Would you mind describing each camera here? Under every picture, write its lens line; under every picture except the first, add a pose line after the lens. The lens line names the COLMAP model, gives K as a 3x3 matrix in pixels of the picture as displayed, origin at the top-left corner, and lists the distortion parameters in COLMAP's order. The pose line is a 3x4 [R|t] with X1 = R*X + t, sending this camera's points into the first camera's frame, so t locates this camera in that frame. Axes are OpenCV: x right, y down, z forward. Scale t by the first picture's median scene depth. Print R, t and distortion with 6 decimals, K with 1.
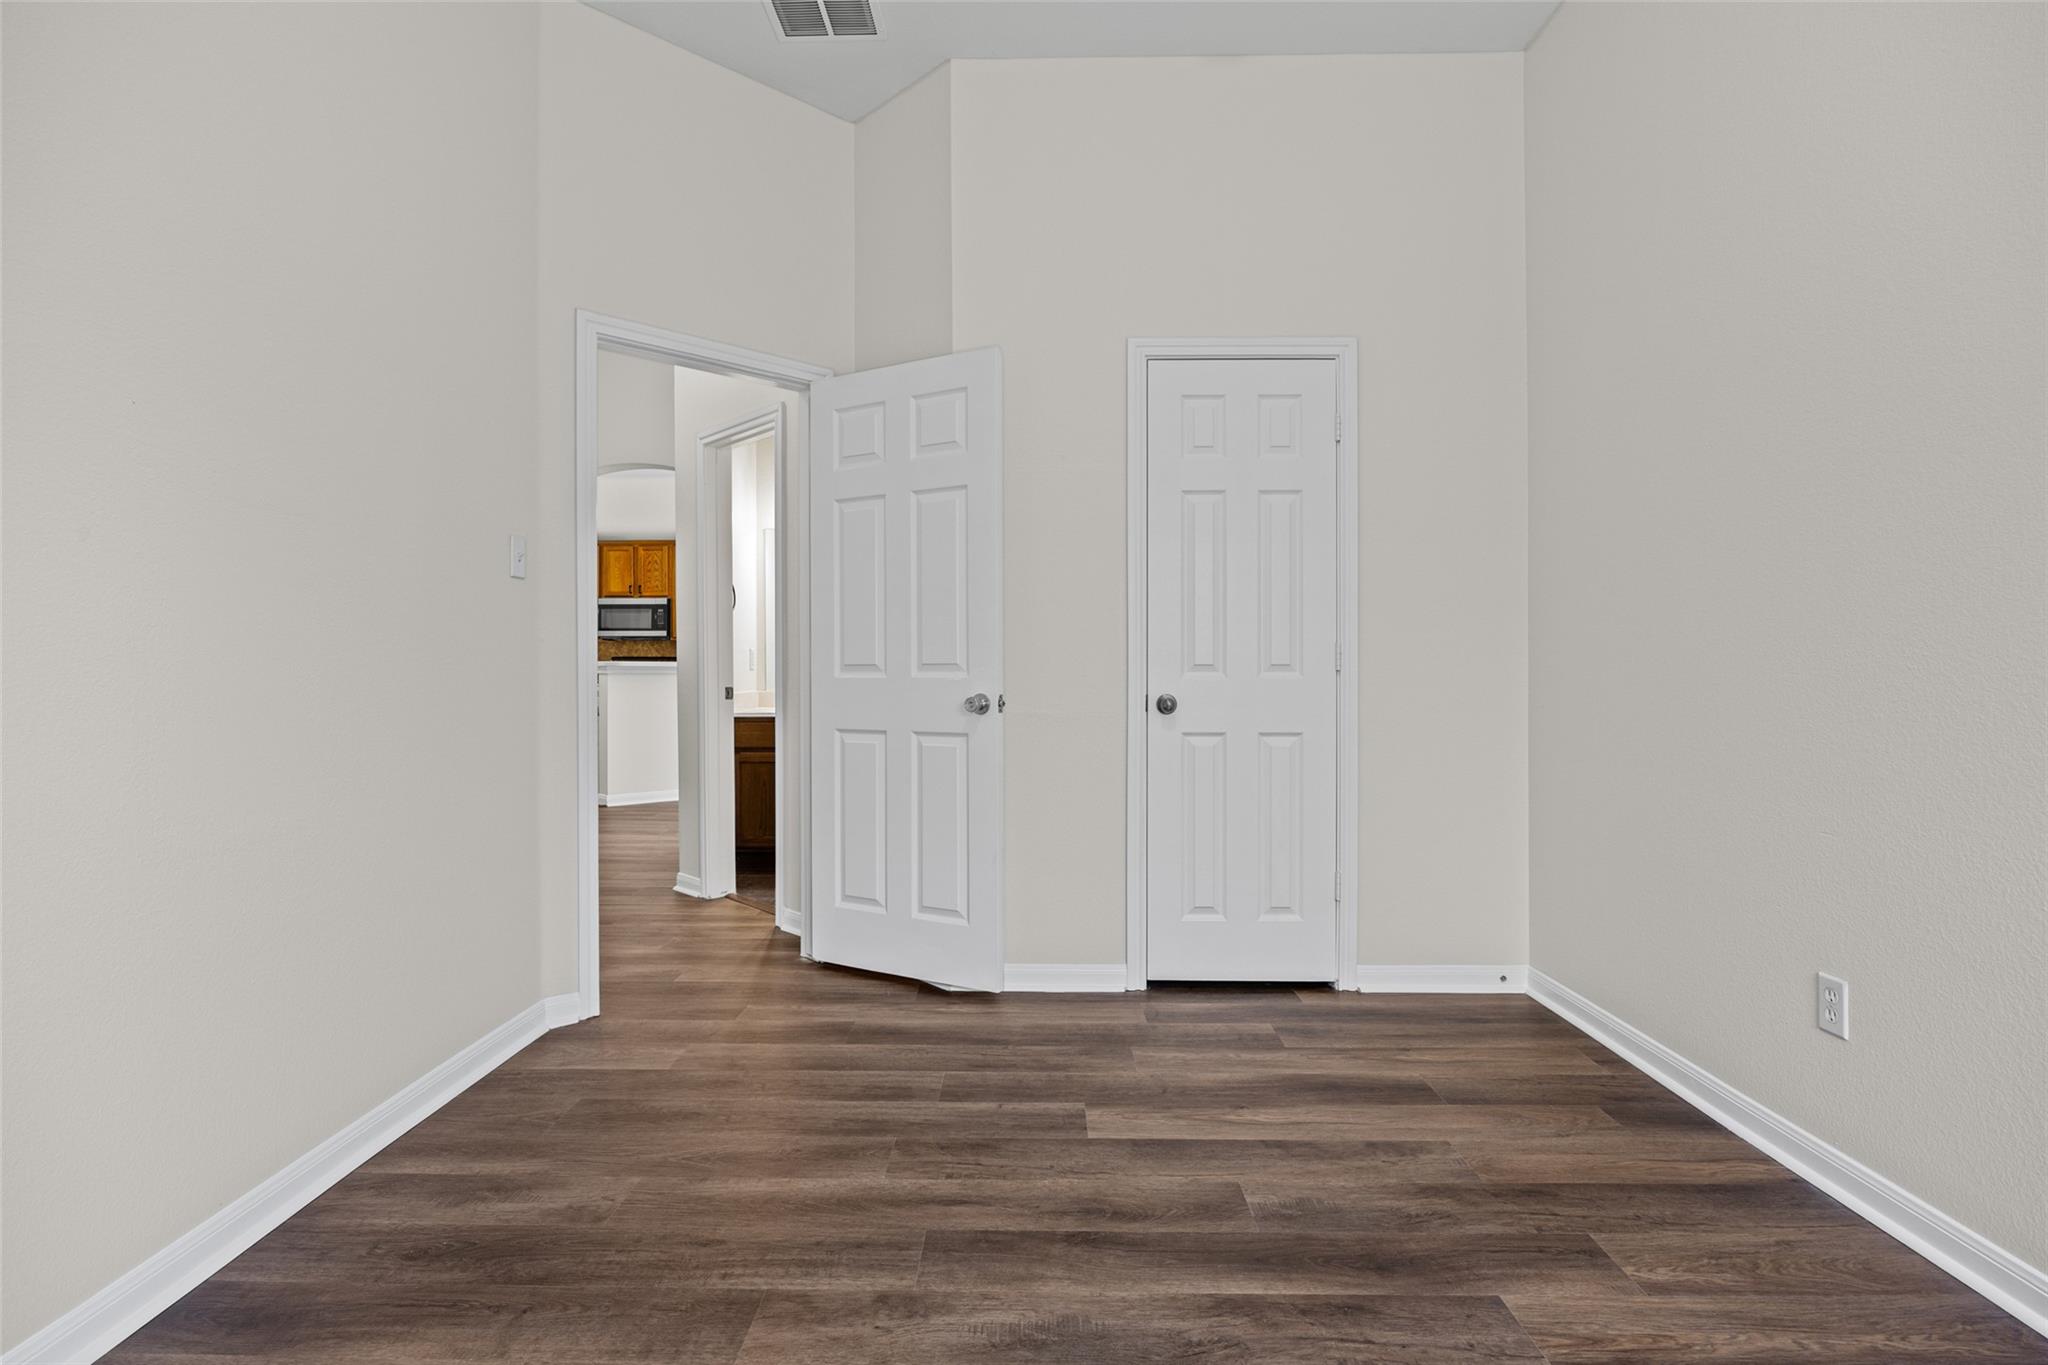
lens RADIAL K [[964.2, 0, 1008.2], [0, 964.2, 682.3], [0, 0, 1]] dist [-0.004984, -0.000883]
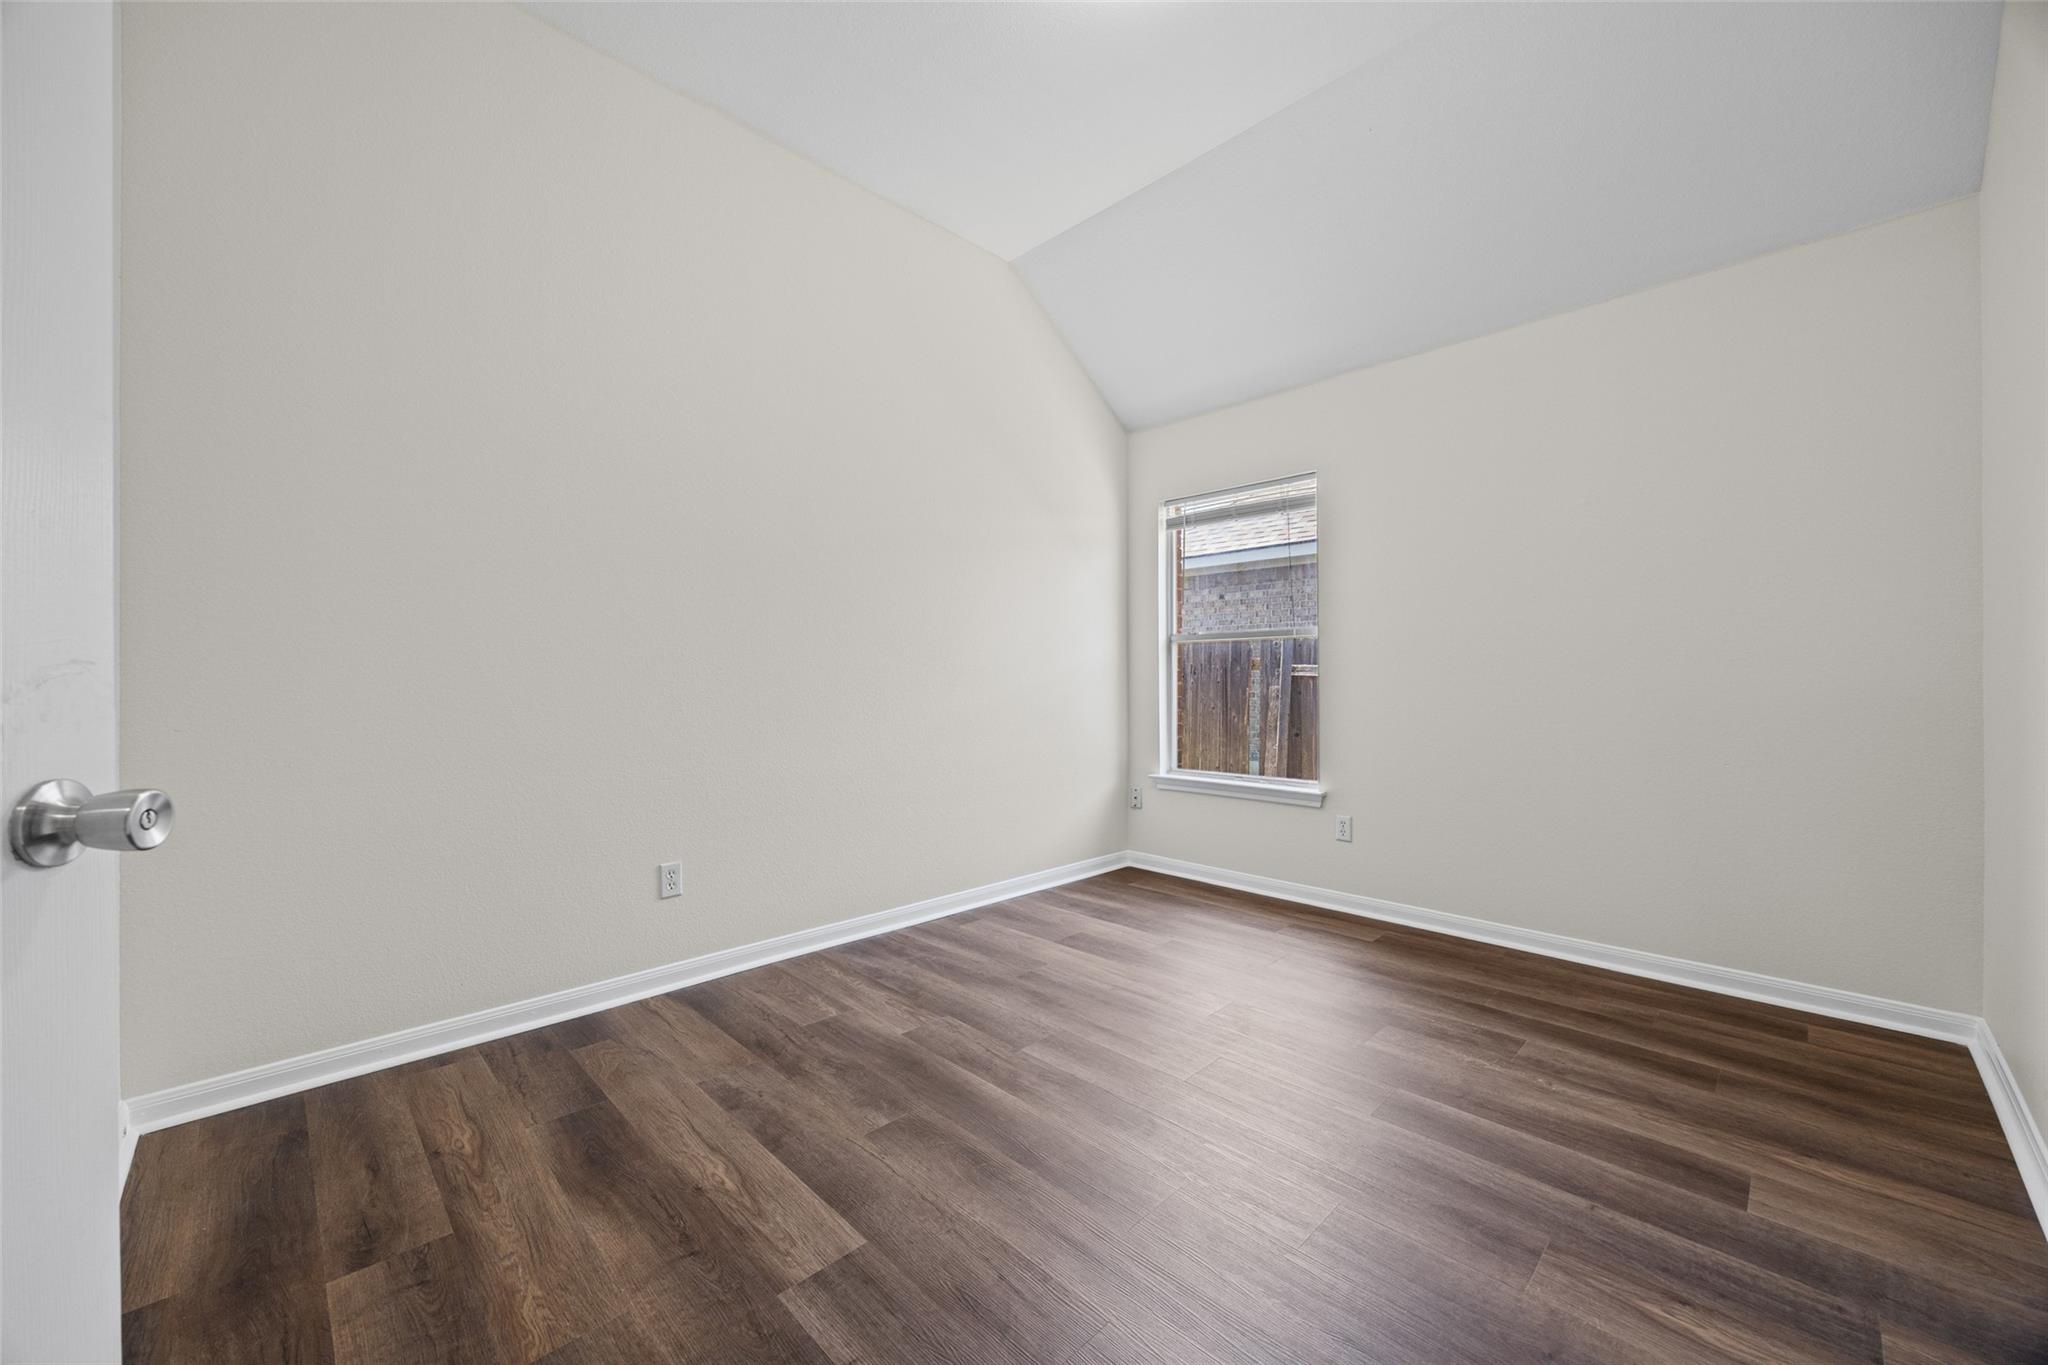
lens RADIAL K [[777.3, 0, 1017.0], [0, 777.3, 685.7], [0, 0, 1]] dist [-0.004265, 0.000369]
pose [[-0.716655, -0.003330, 0.697420, -0.494659], [0.007772, 0.999888, 0.012760, -0.020734], [-0.697385, 0.014565, -0.716549, 1.423394]]
